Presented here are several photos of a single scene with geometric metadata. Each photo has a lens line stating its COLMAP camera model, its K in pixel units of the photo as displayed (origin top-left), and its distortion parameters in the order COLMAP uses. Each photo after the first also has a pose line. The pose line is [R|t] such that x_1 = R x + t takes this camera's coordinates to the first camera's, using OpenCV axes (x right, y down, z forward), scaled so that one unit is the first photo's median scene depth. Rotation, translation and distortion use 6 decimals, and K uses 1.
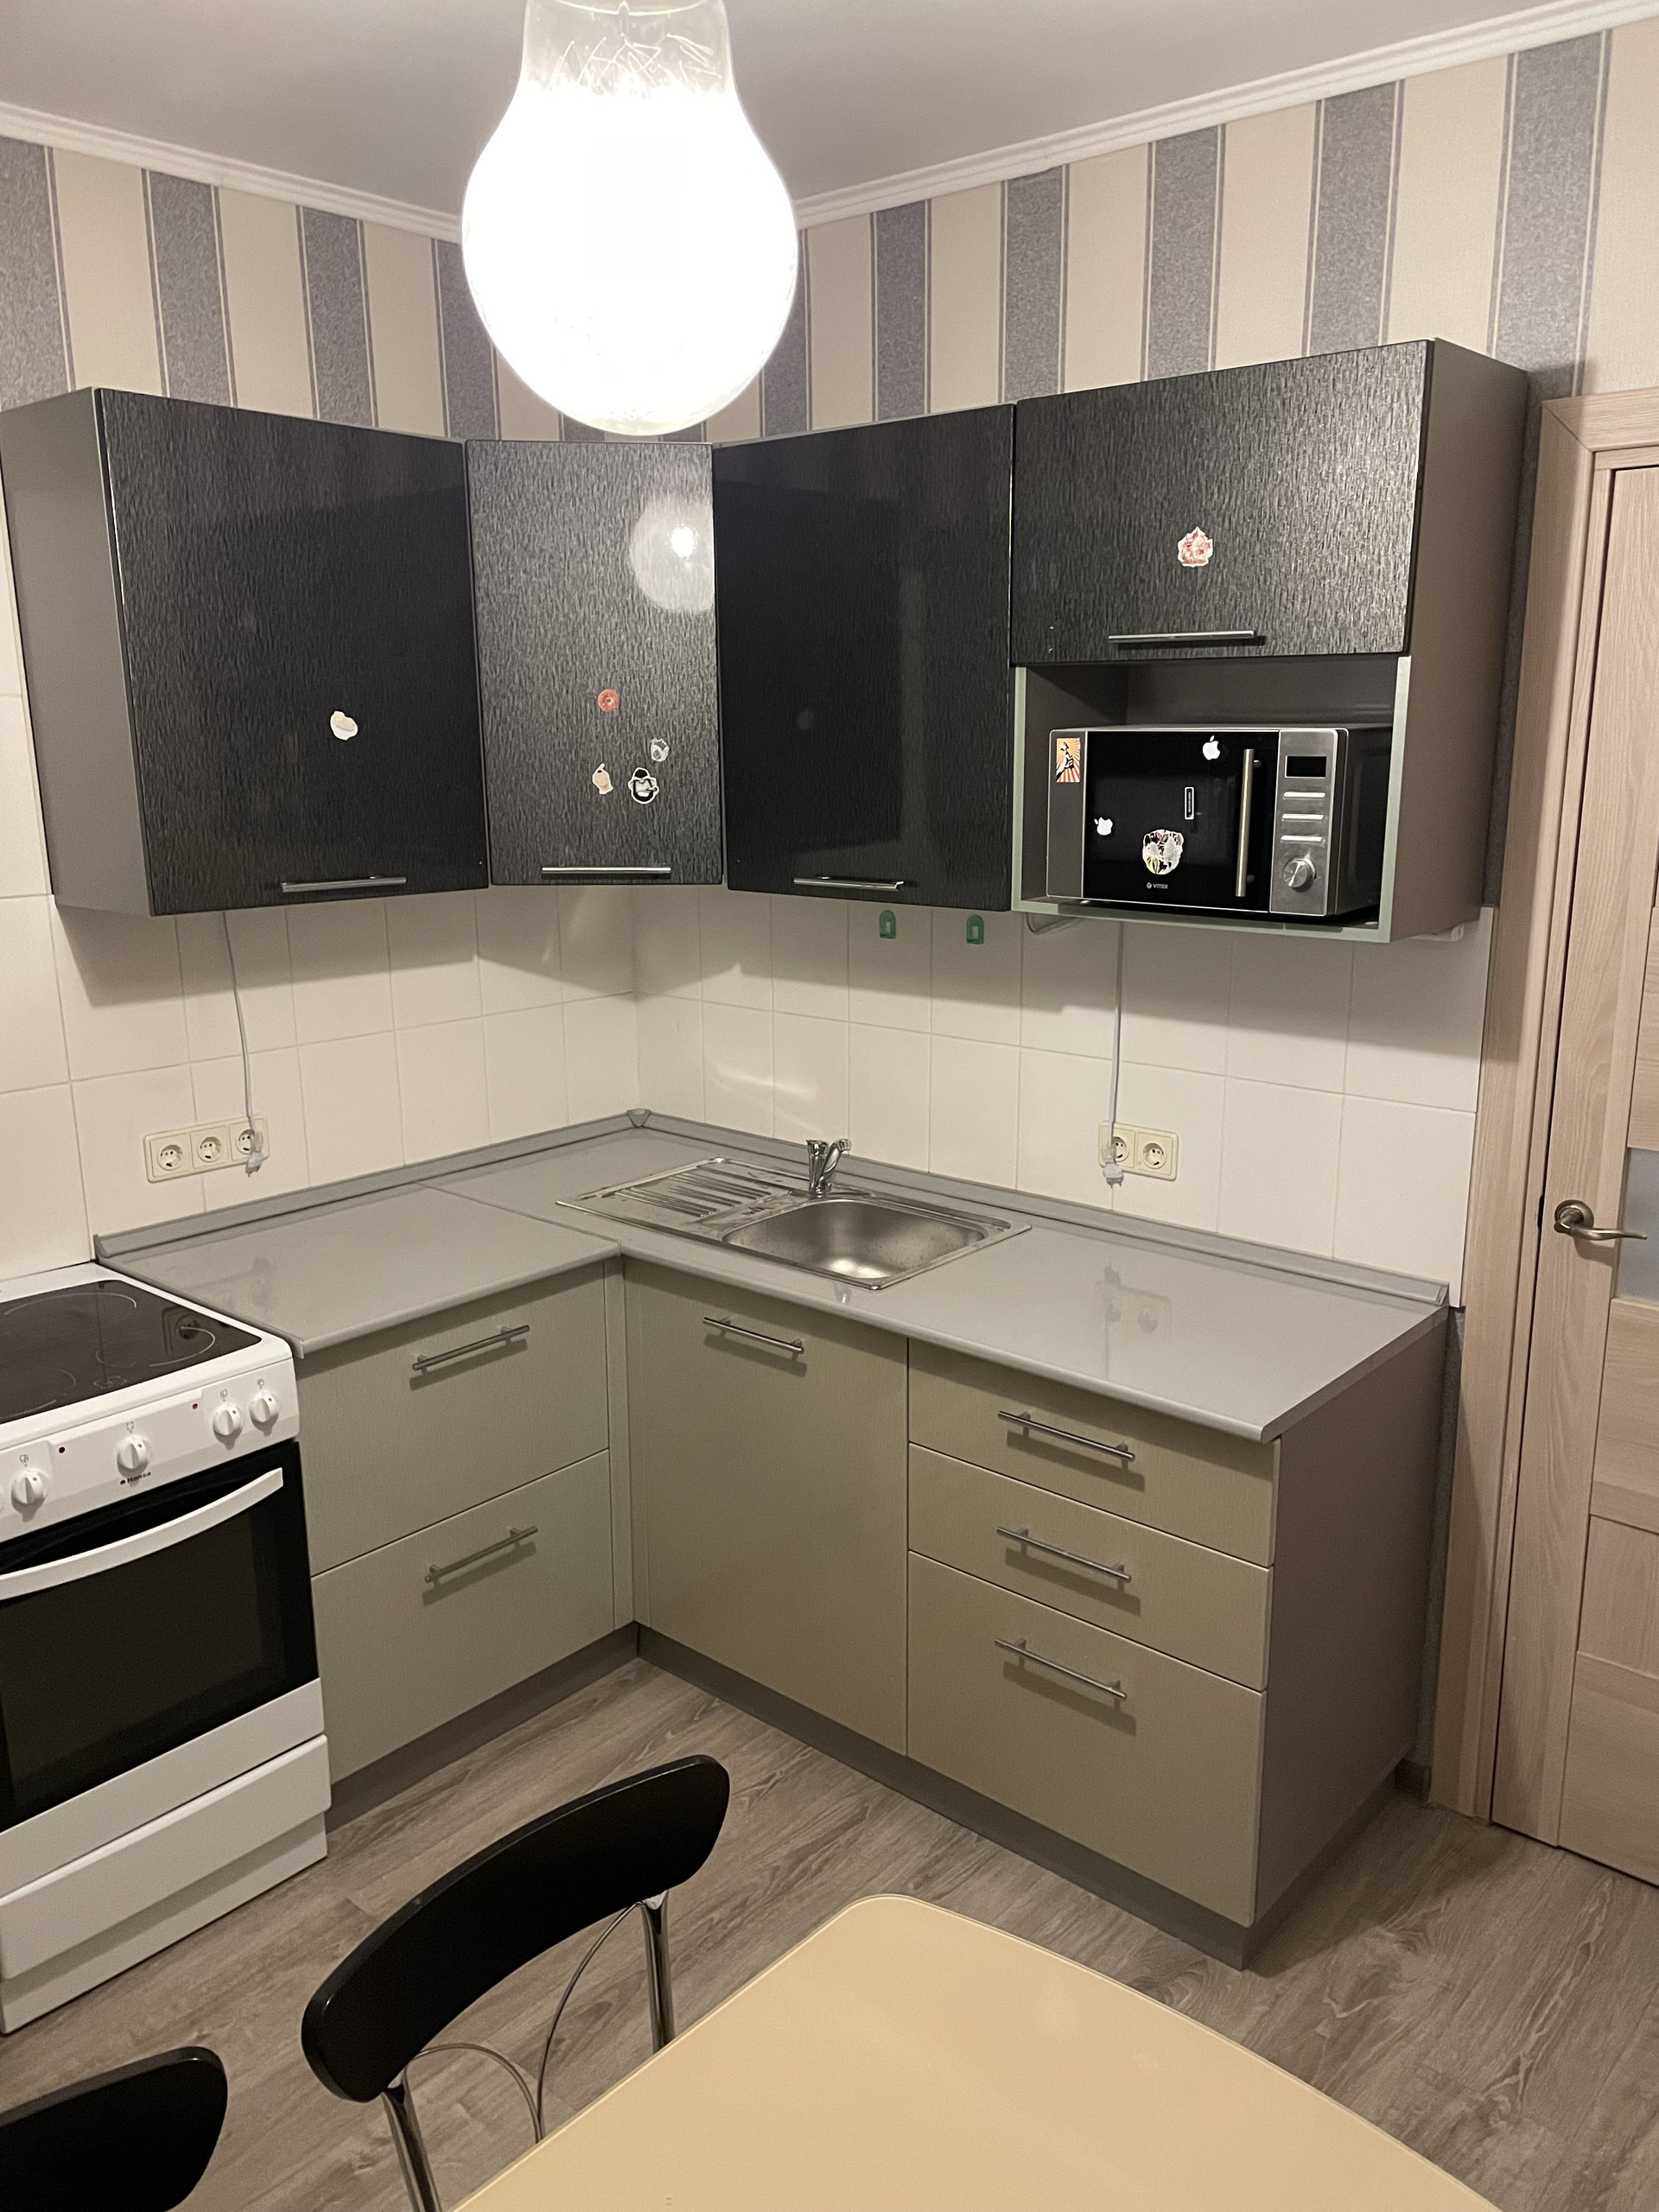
lens RADIAL K [[1672.7, 0, 829.6], [0, 1672.7, 1114.0], [0, 0, 1]] dist [0.078431, -0.083943]
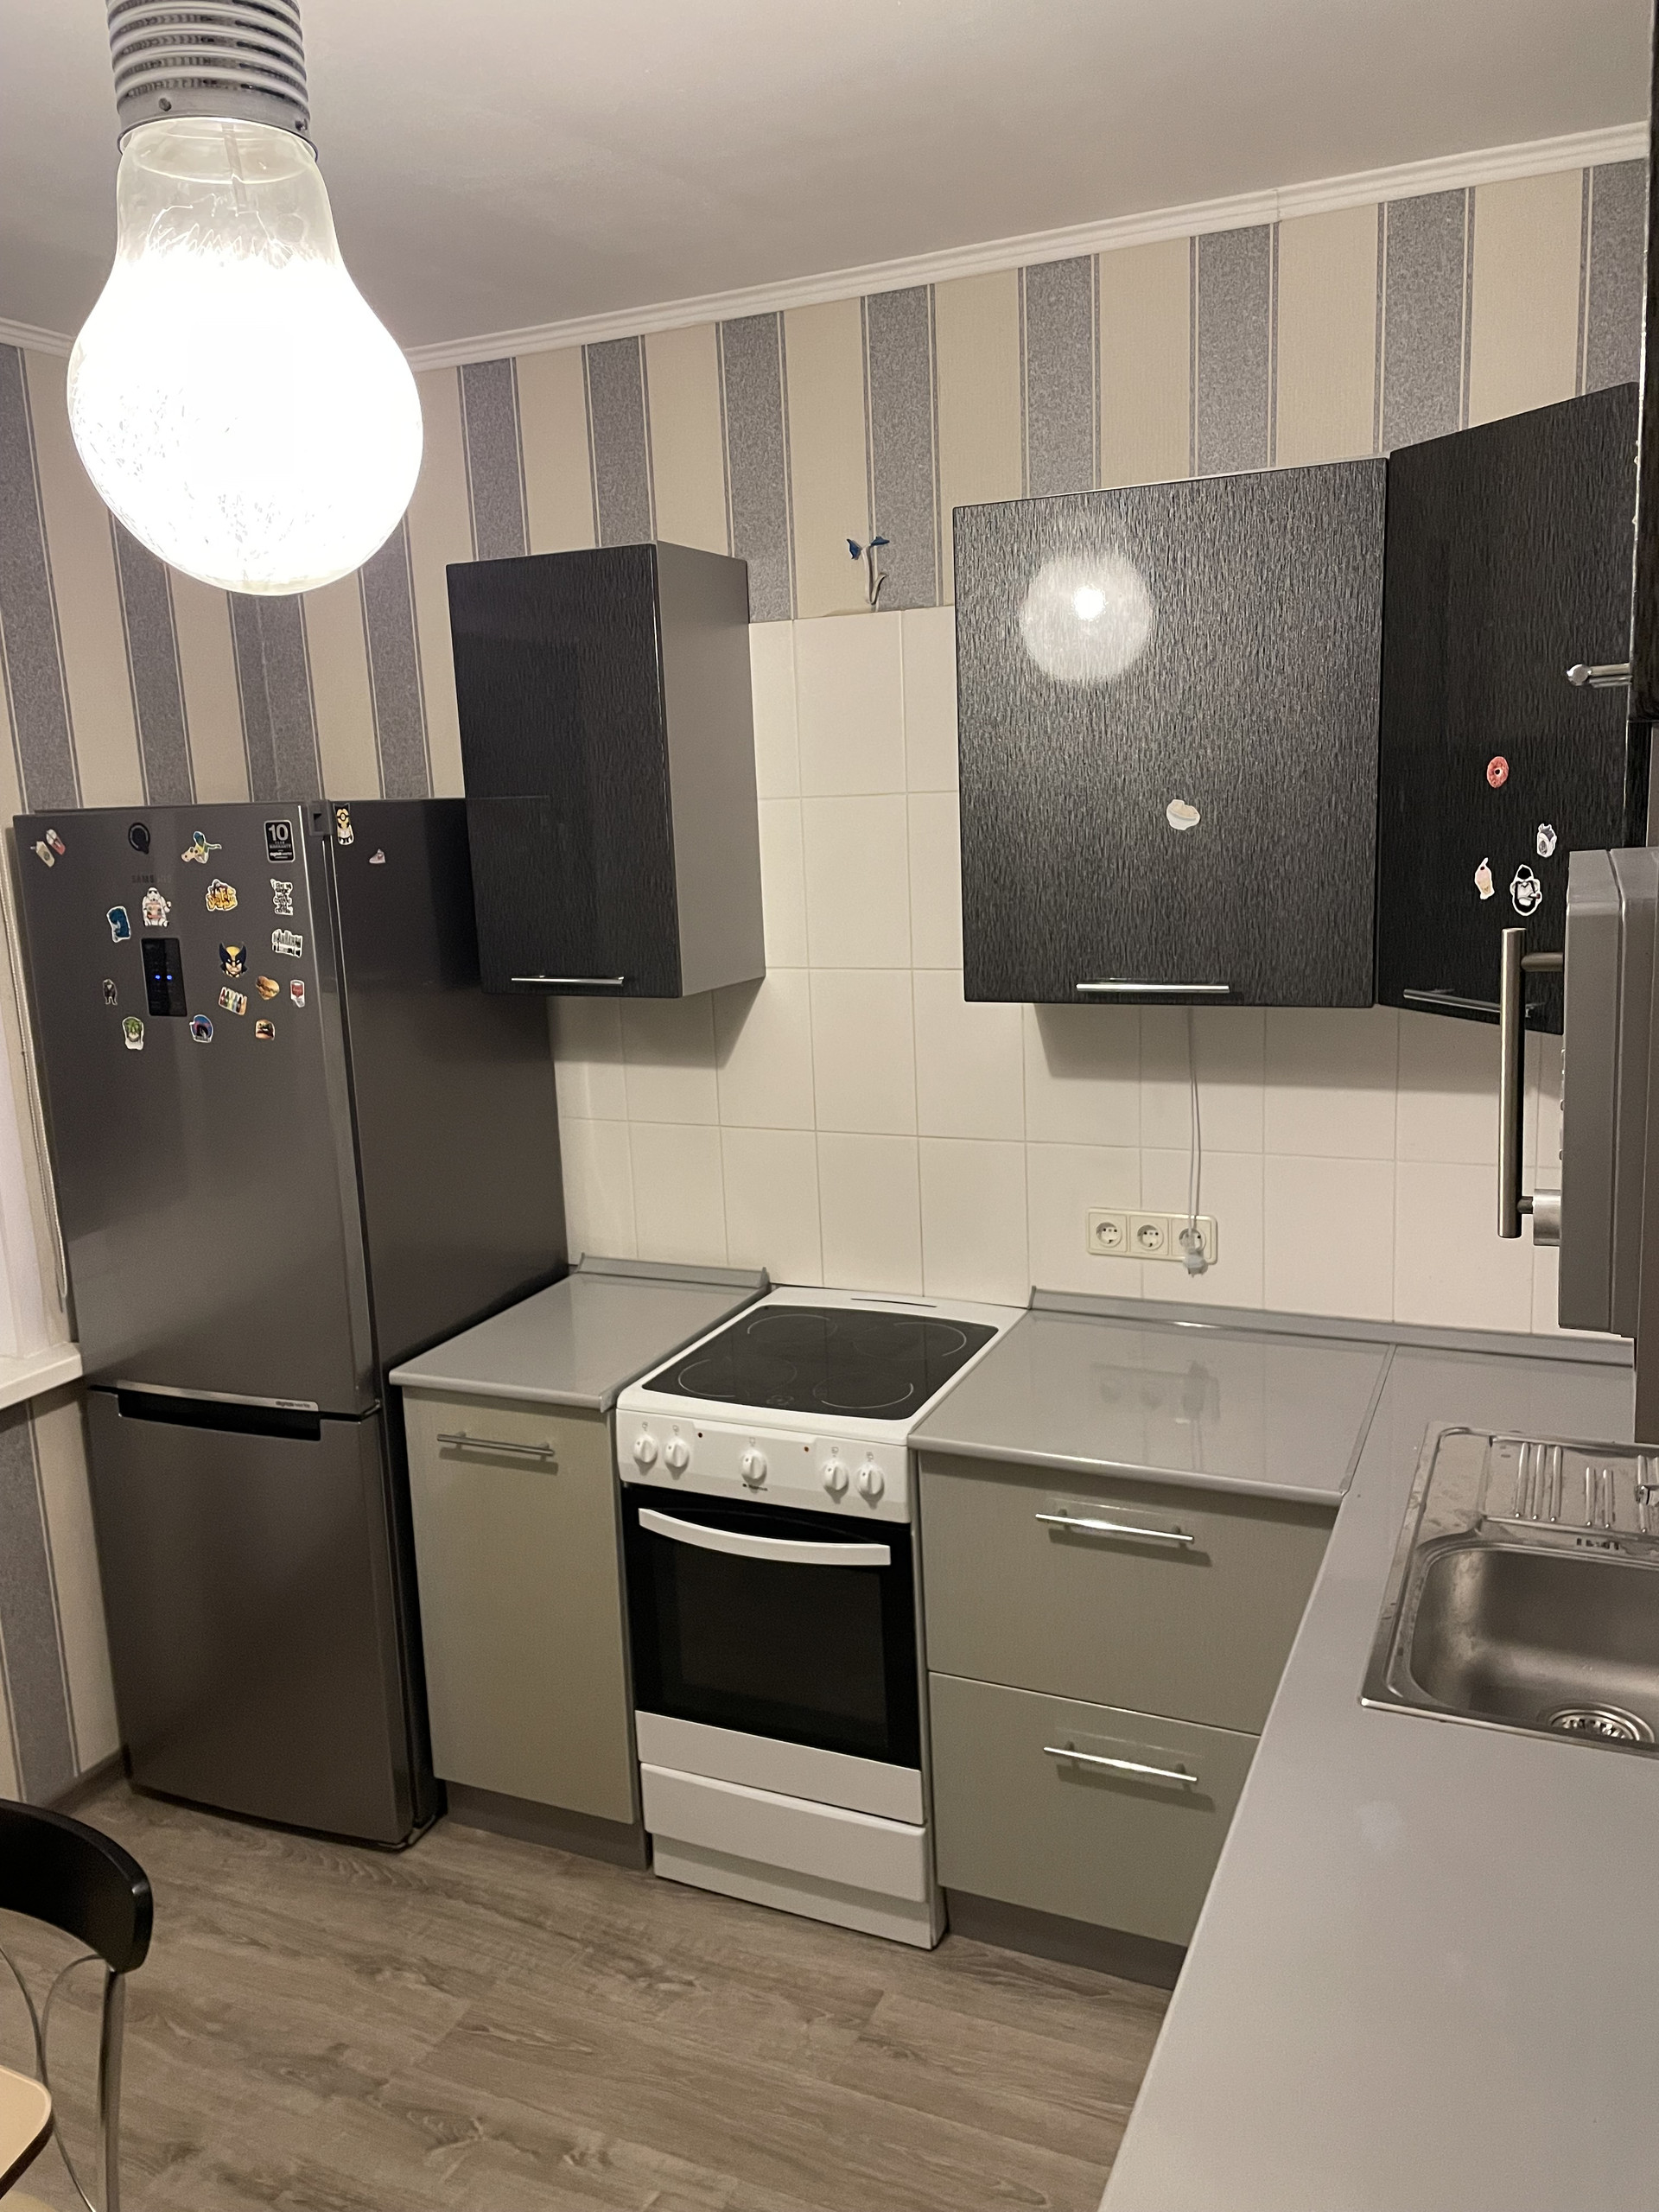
lens RADIAL K [[1672.7, 0, 842.5], [0, 1672.7, 1111.8], [0, 0, 1]] dist [0.078431, -0.083943]
pose [[0.296771, 0.178183, -0.938178, 0.539286], [-0.179068, 0.975395, 0.128607, -0.161901], [0.938009, 0.129830, 0.321376, 0.577351]]
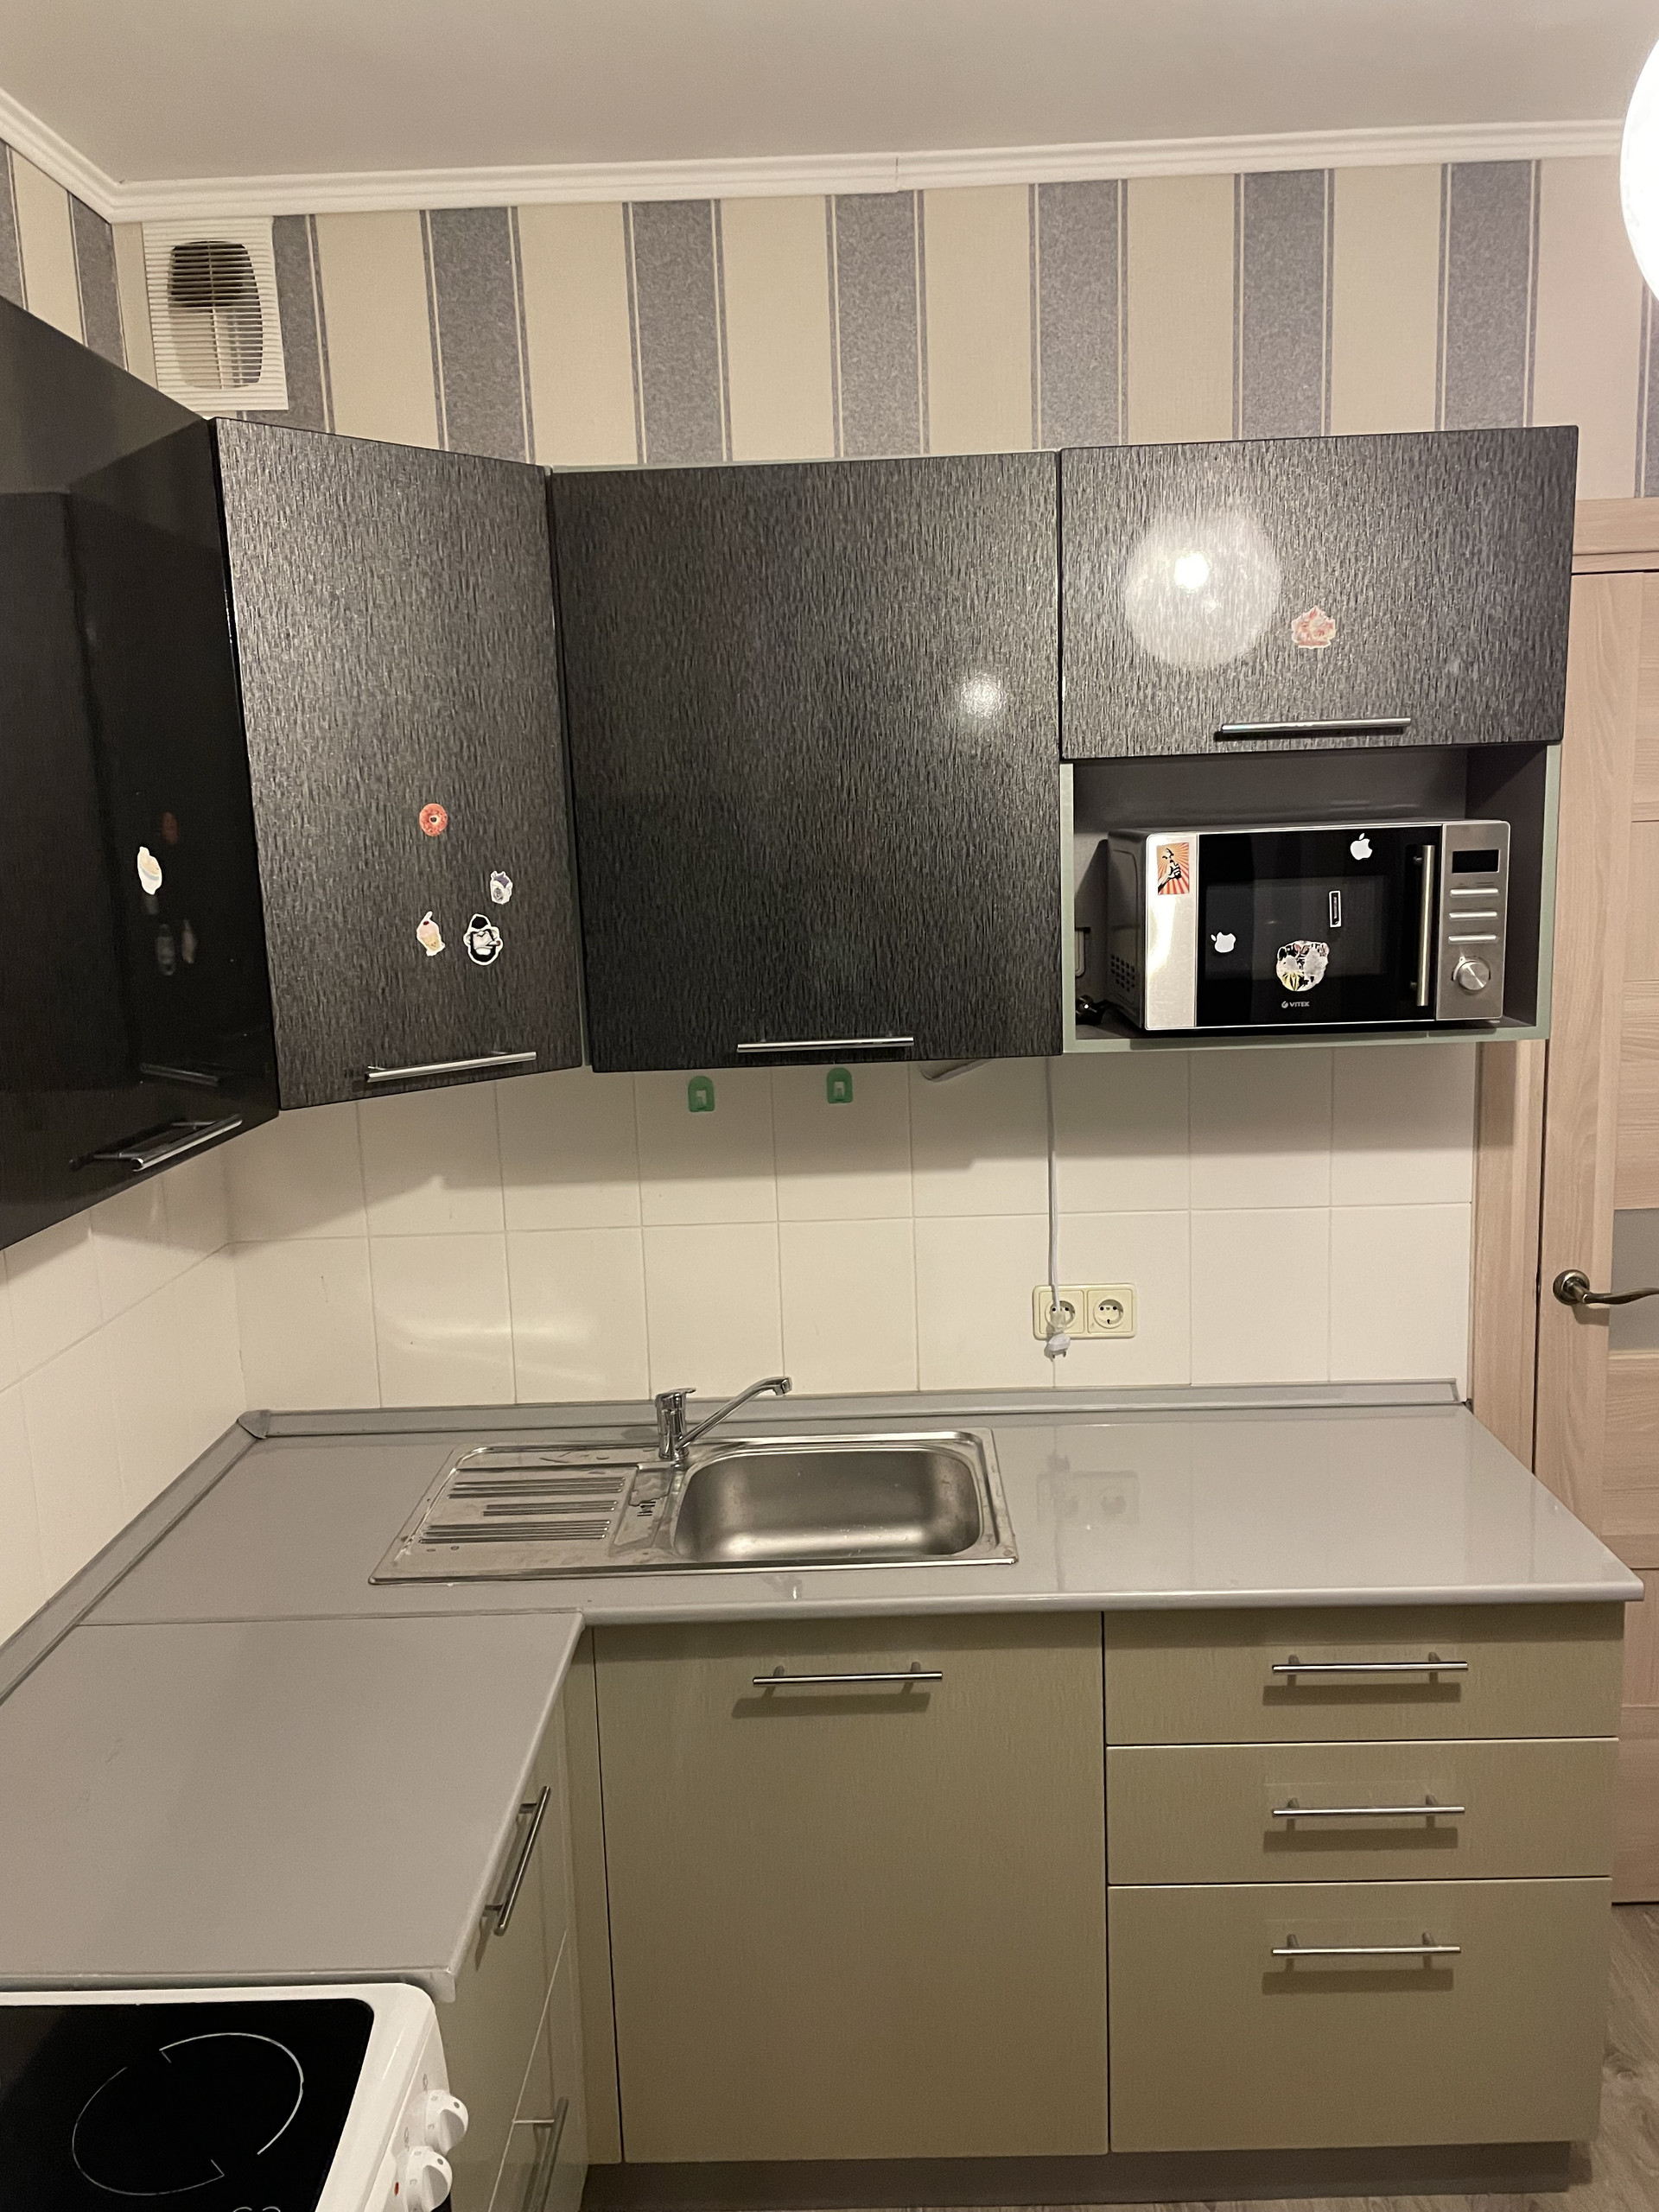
lens RADIAL K [[1672.7, 0, 837.3], [0, 1672.7, 1091.2], [0, 0, 1]] dist [0.078431, -0.083943]
pose [[0.767761, -0.125583, 0.628308, -0.491052], [0.178946, 0.983612, -0.022063, -0.103851], [-0.615241, 0.129373, 0.777651, 0.426875]]
